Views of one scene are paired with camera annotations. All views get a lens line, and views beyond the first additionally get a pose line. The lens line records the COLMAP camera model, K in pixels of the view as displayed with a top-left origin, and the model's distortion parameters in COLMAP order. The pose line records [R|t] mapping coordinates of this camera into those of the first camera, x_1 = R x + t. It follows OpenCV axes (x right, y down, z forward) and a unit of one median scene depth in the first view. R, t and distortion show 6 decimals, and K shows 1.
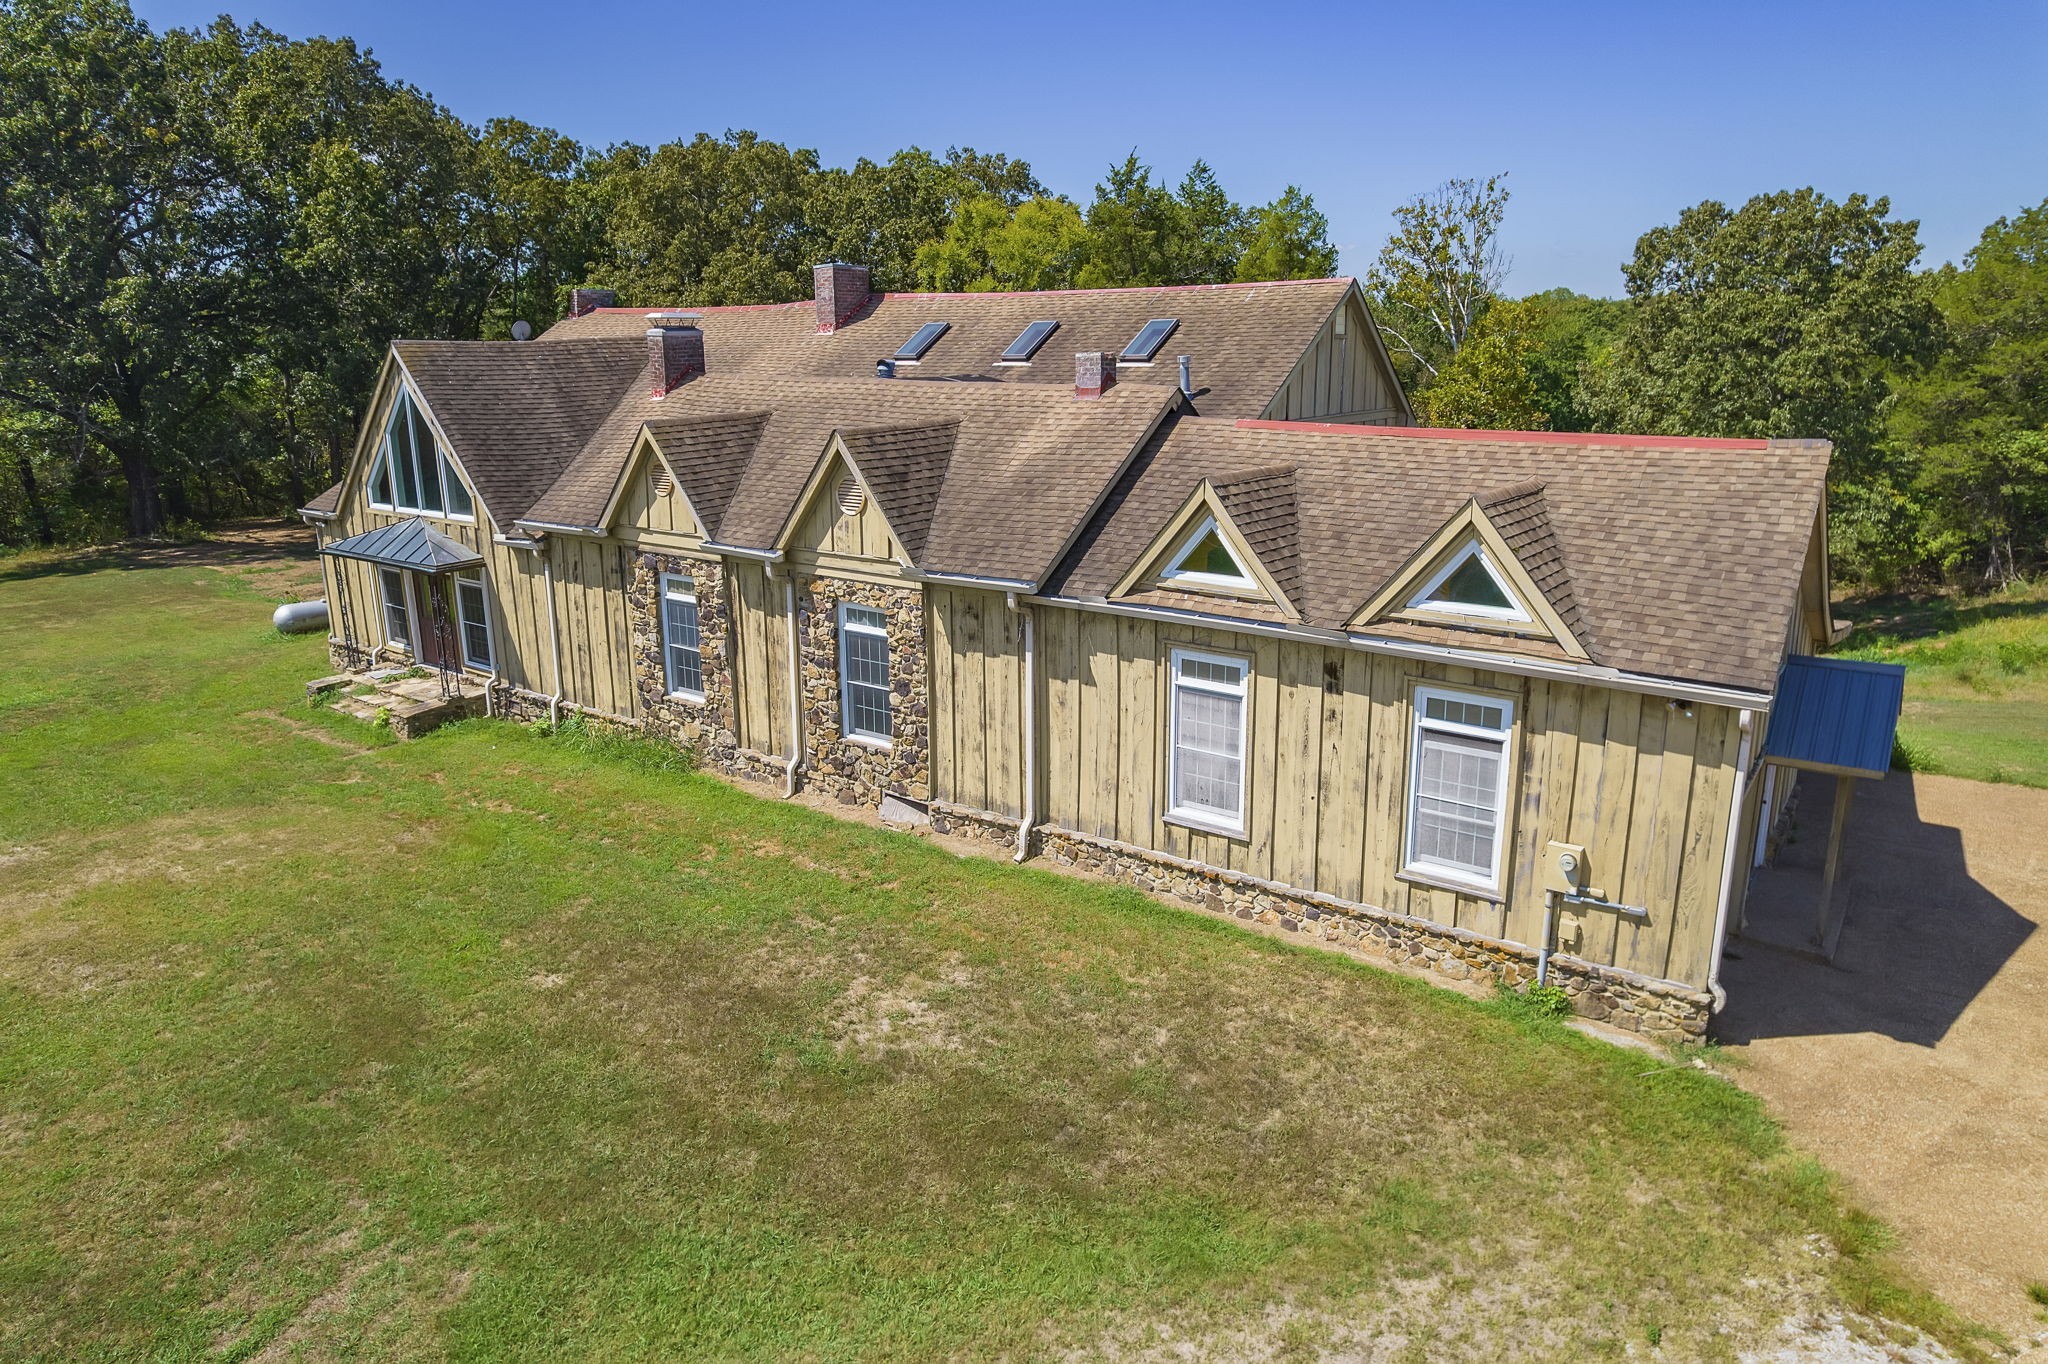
lens RADIAL K [[1338.5, 0, 1024.0], [0, 1338.5, 682.0], [0, 0, 1]] dist [-0.074698, 0.061919]
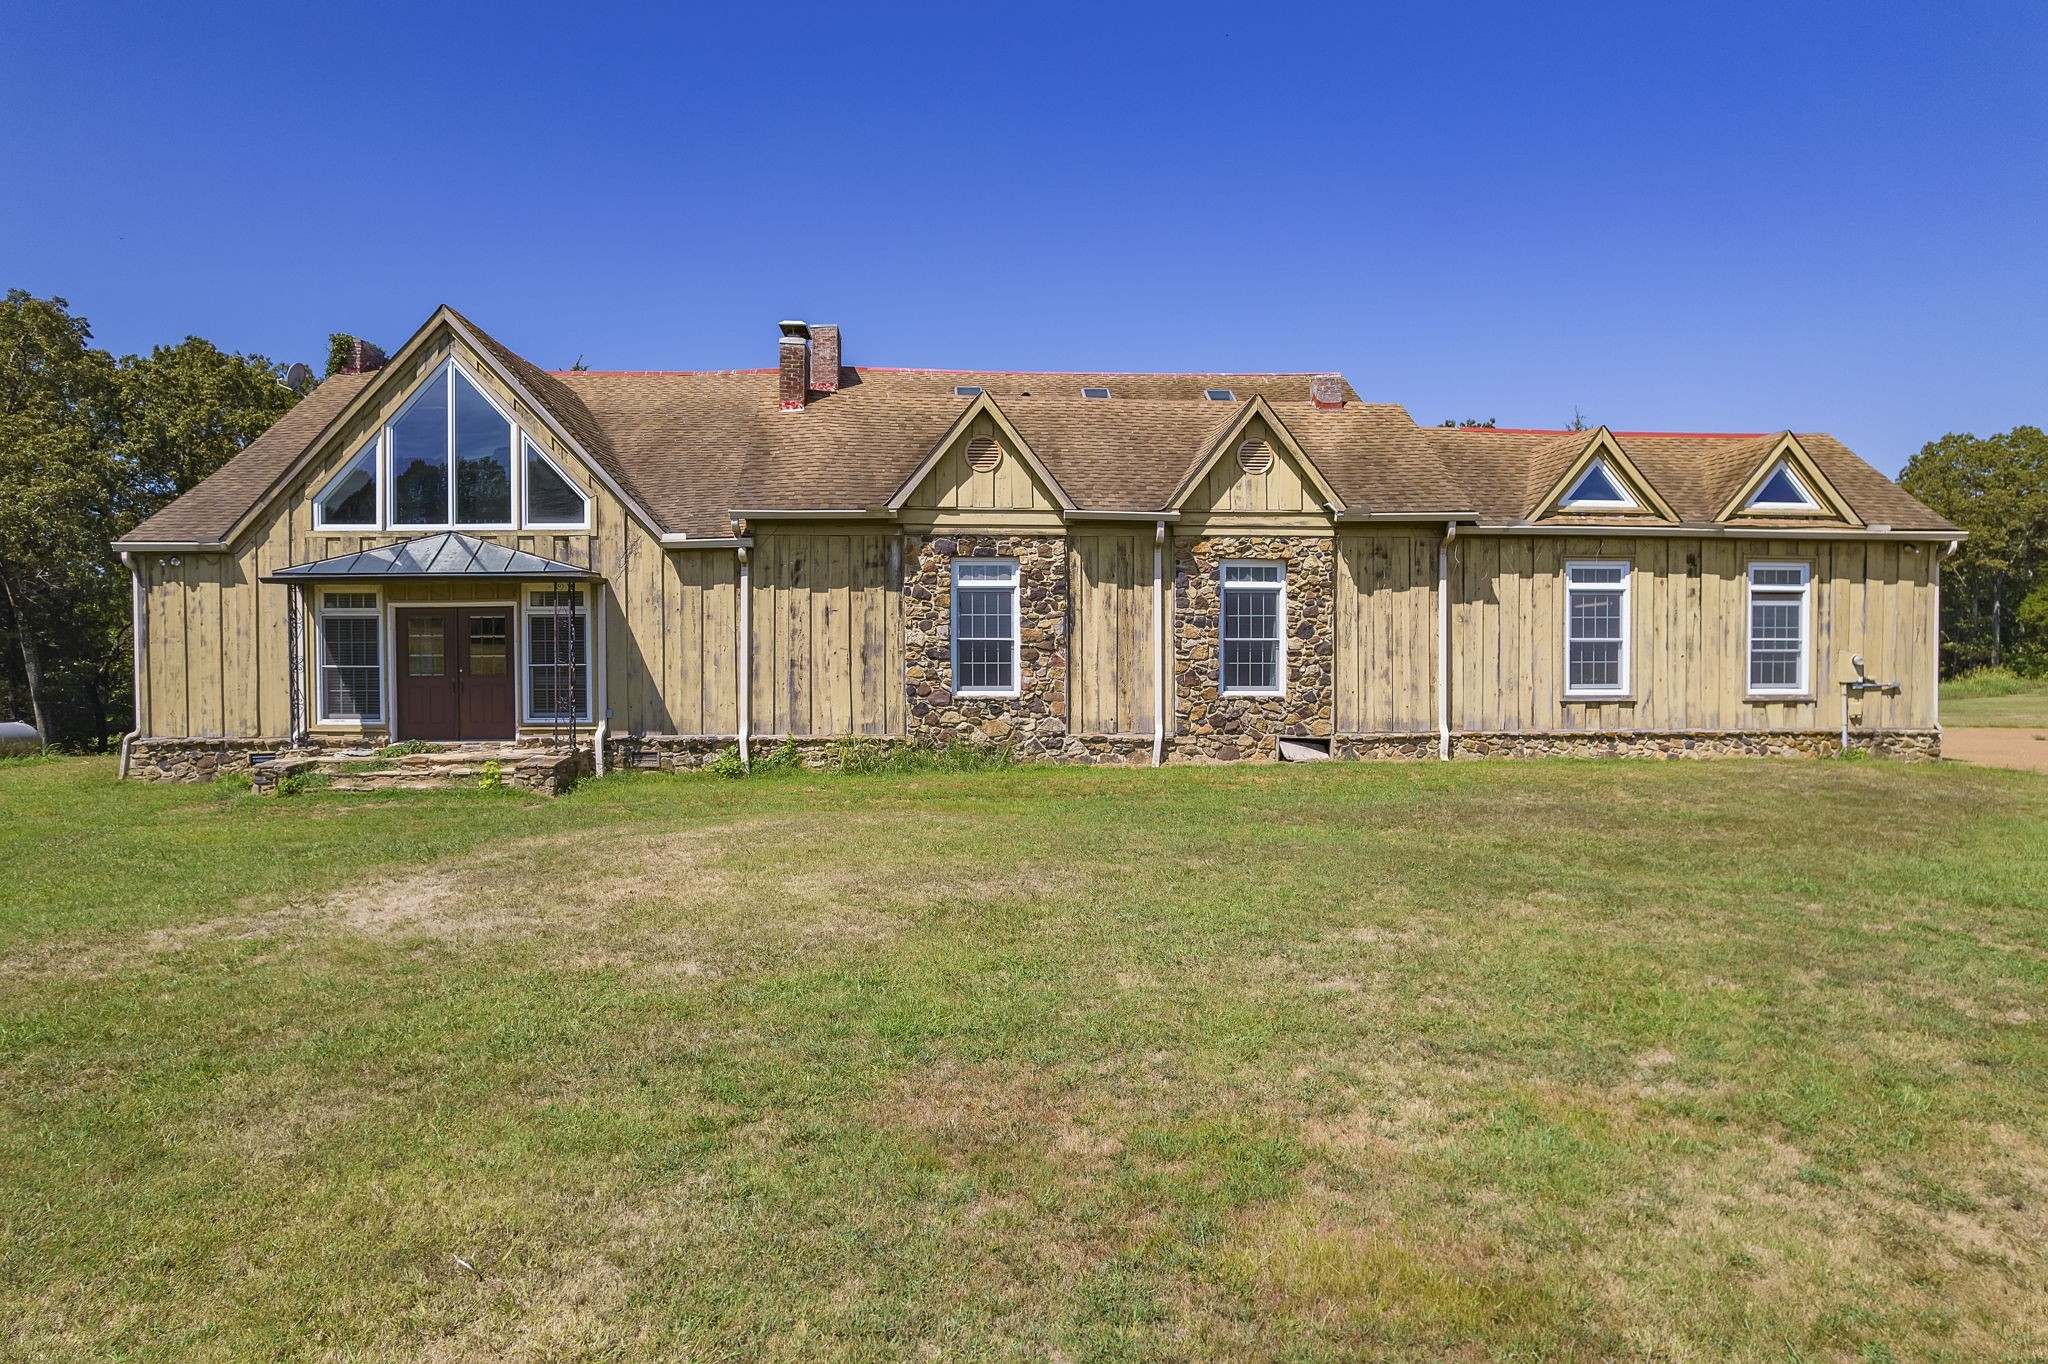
lens RADIAL K [[1338.5, 0, 1024.0], [0, 1338.5, 682.0], [0, 0, 1]] dist [-0.074698, 0.061919]
pose [[0.758136, 0.000430, 0.652097, -0.953082], [0.160757, 0.969013, -0.187538, 0.207456], [-0.631971, 0.247008, 0.734574, 0.345687]]
